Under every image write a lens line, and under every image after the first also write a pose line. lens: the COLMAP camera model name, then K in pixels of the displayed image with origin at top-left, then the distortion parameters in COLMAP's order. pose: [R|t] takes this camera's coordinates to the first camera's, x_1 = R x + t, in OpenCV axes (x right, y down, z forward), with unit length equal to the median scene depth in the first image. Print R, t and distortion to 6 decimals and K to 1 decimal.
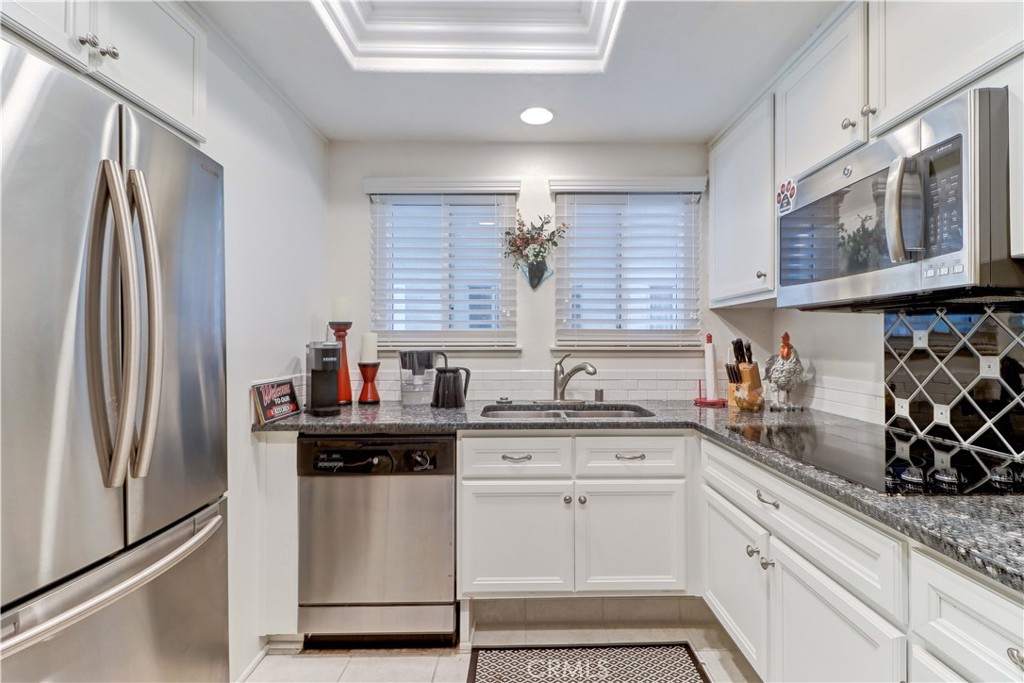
lens RADIAL K [[470.8, 0, 532.9], [0, 470.8, 336.3], [0, 0, 1]] dist [0.019086, -0.012321]
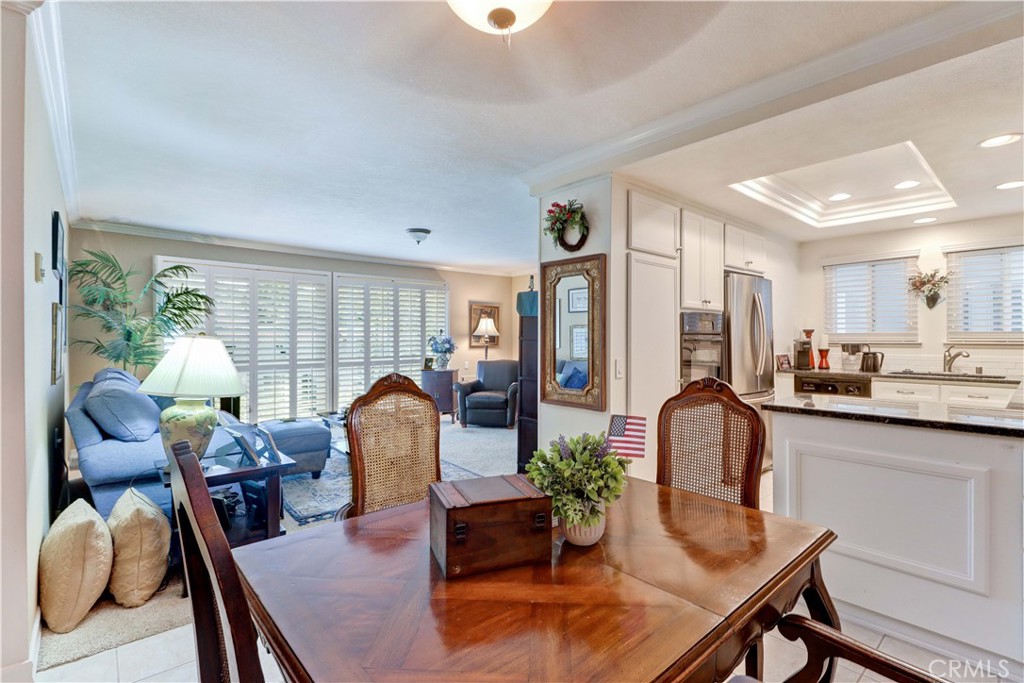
lens RADIAL K [[470.8, 0, 512.9], [0, 470.8, 336.1], [0, 0, 1]] dist [0.019086, -0.012321]
pose [[0.634940, -0.004997, -0.772546, 0.429408], [0.007058, 0.999975, -0.000667, -0.010106], [0.772530, -0.005029, 0.634959, -1.502806]]
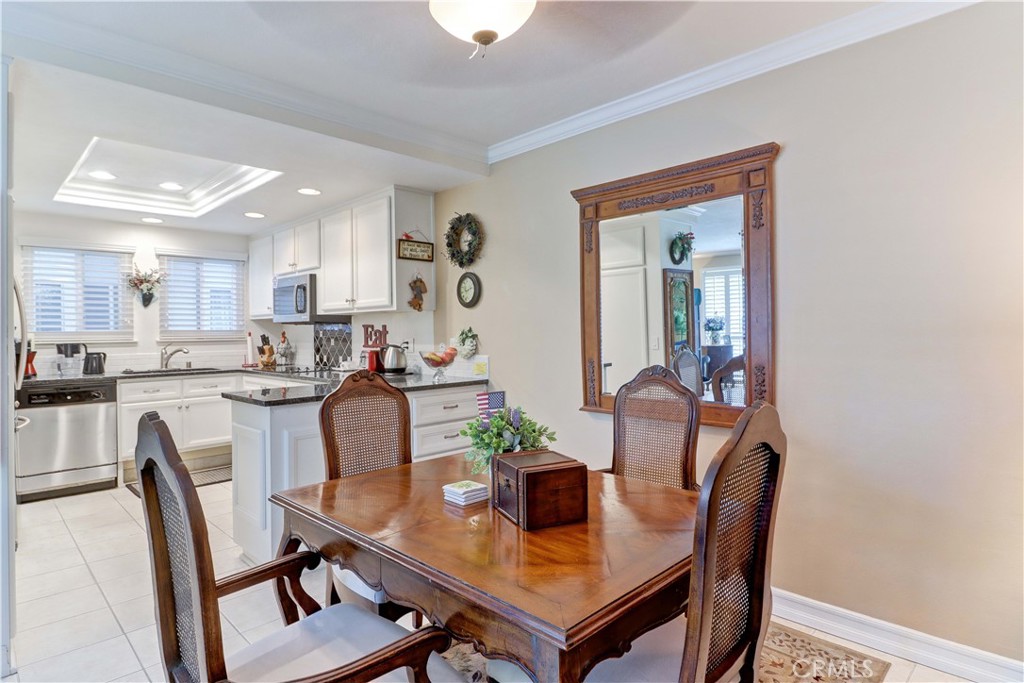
lens RADIAL K [[548.6, 0, 519.8], [0, 548.6, 331.4], [0, 0, 1]] dist [0.007021, -0.006333]
pose [[0.717714, -0.007940, 0.696293, -0.486768], [0.005887, 0.999968, 0.005334, -0.015117], [-0.696313, 0.000270, 0.717738, -1.673205]]
